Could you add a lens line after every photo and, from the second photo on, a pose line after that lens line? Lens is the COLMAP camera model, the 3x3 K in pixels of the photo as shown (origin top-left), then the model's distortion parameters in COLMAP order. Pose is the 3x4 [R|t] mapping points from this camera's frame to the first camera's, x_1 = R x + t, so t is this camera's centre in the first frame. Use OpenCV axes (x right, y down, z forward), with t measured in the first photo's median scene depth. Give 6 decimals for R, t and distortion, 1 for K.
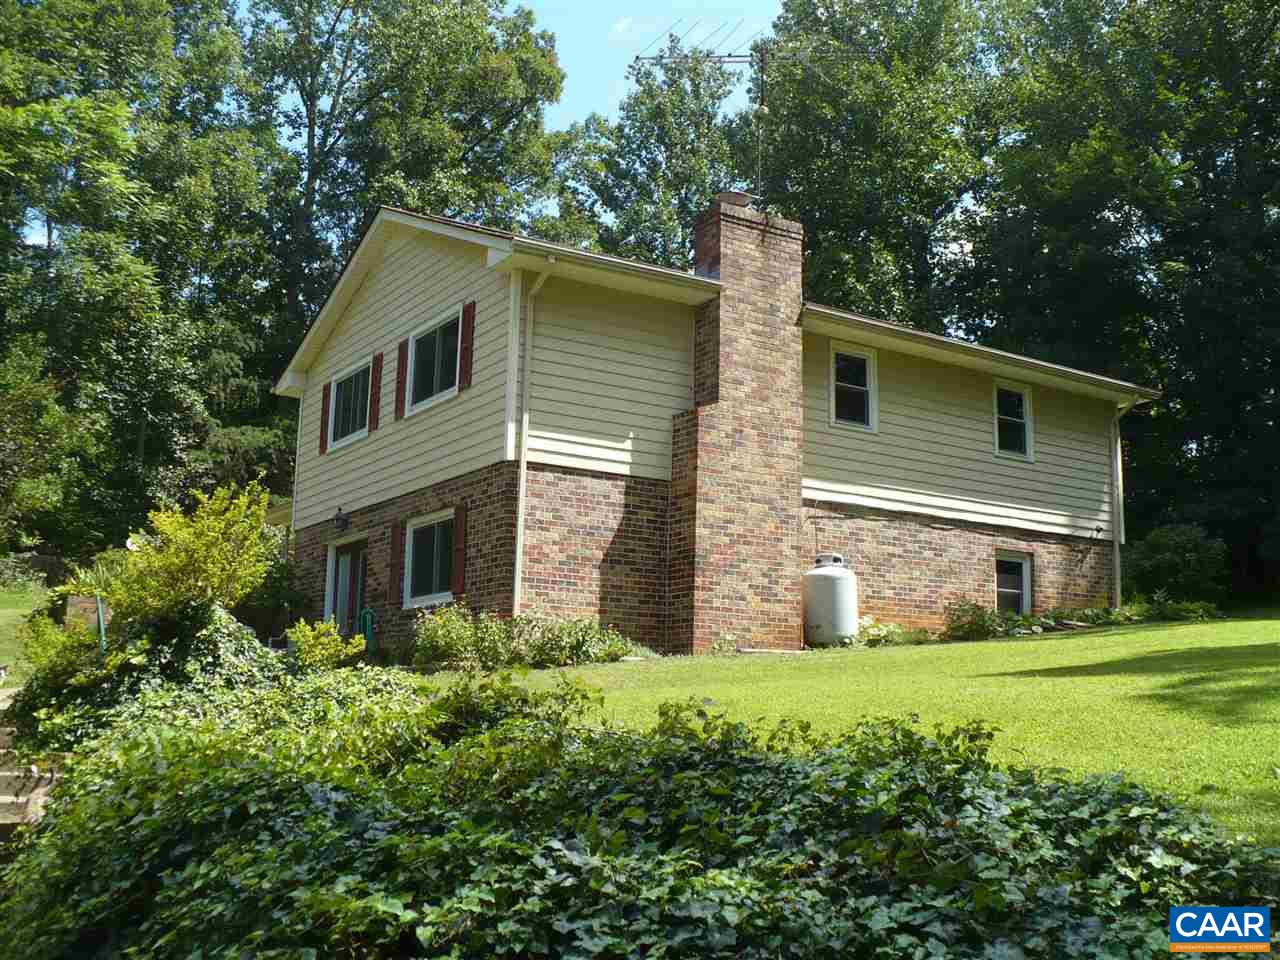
lens RADIAL K [[1423.1, 0, 640.0], [0, 1423.1, 480.0], [0, 0, 1]] dist [-0.282049, 0.453795]
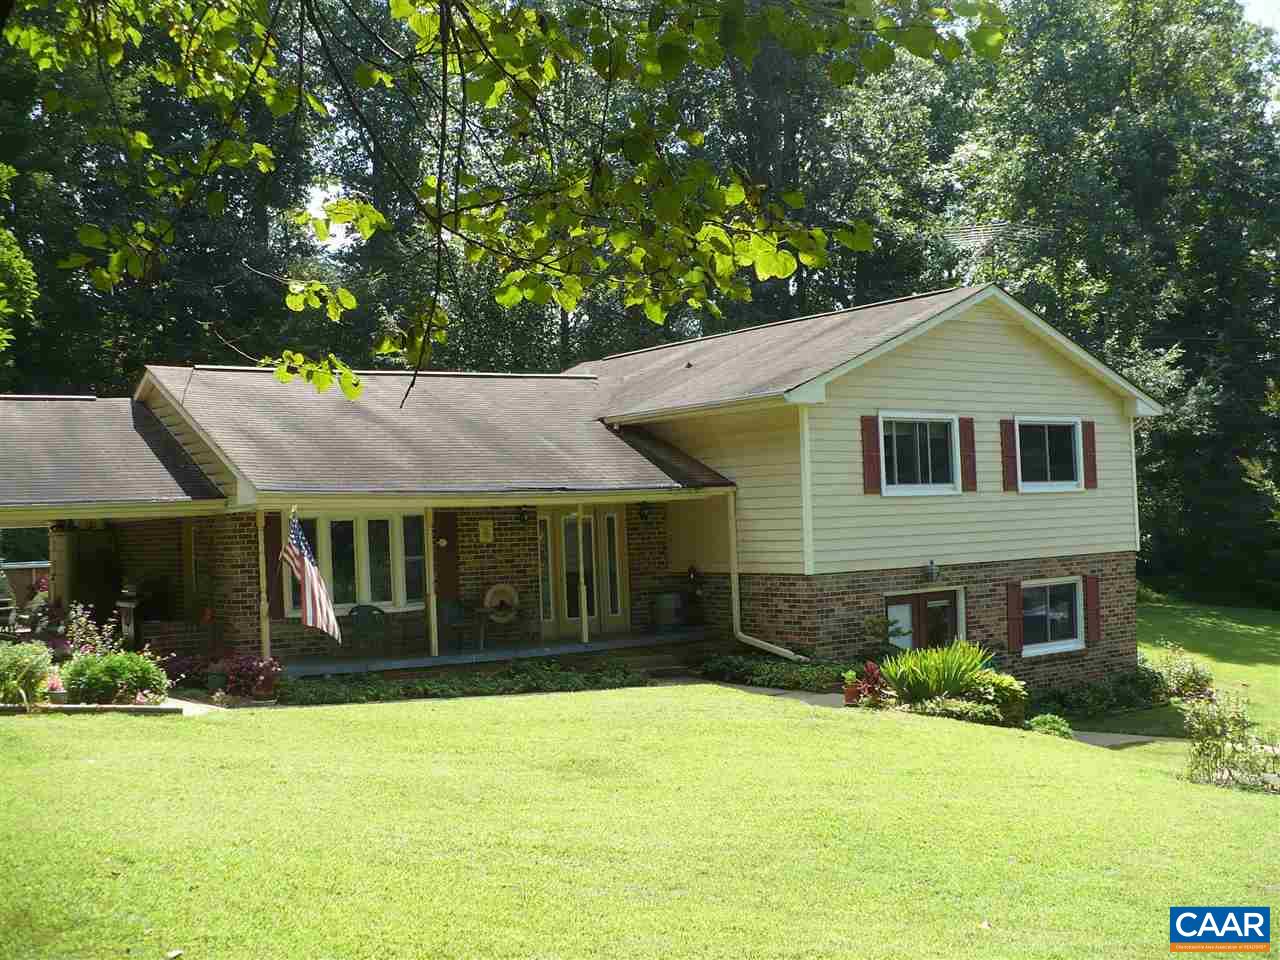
lens RADIAL K [[1423.1, 0, 640.0], [0, 1423.1, 480.0], [0, 0, 1]] dist [-0.282049, 0.453795]
pose [[-0.026143, 0.011472, 0.999592, -1.193668], [-0.149300, 0.988674, -0.015251, 0.009485], [-0.988446, -0.149638, -0.024134, 1.220325]]
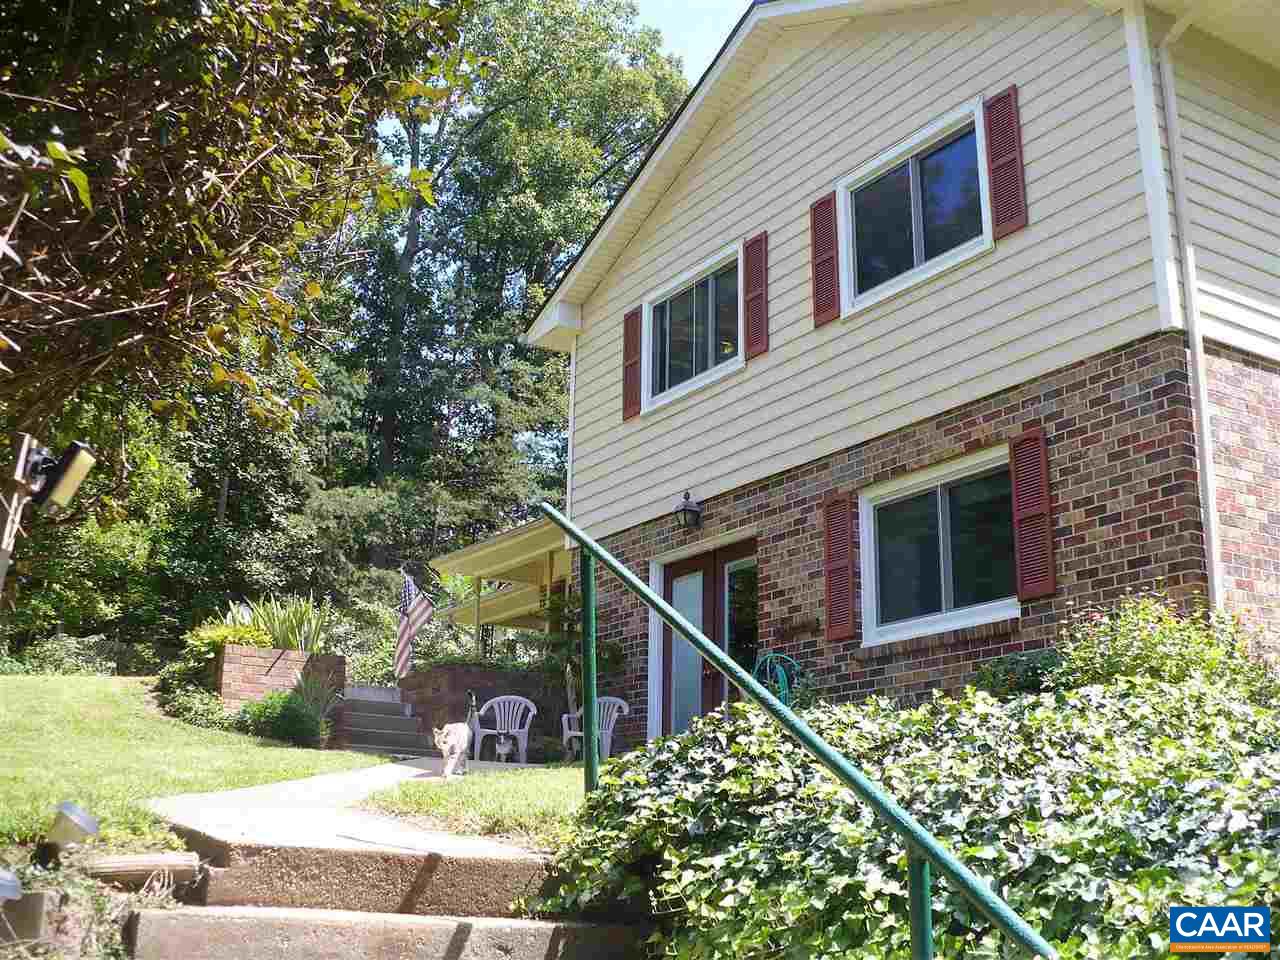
lens RADIAL K [[1423.1, 0, 640.0], [0, 1423.1, 480.0], [0, 0, 1]] dist [-0.282049, 0.453795]
pose [[0.999746, -0.012663, -0.018633, -0.219653], [0.011078, 0.996503, -0.082824, 0.063550], [0.019616, 0.082597, 0.996390, 0.387795]]
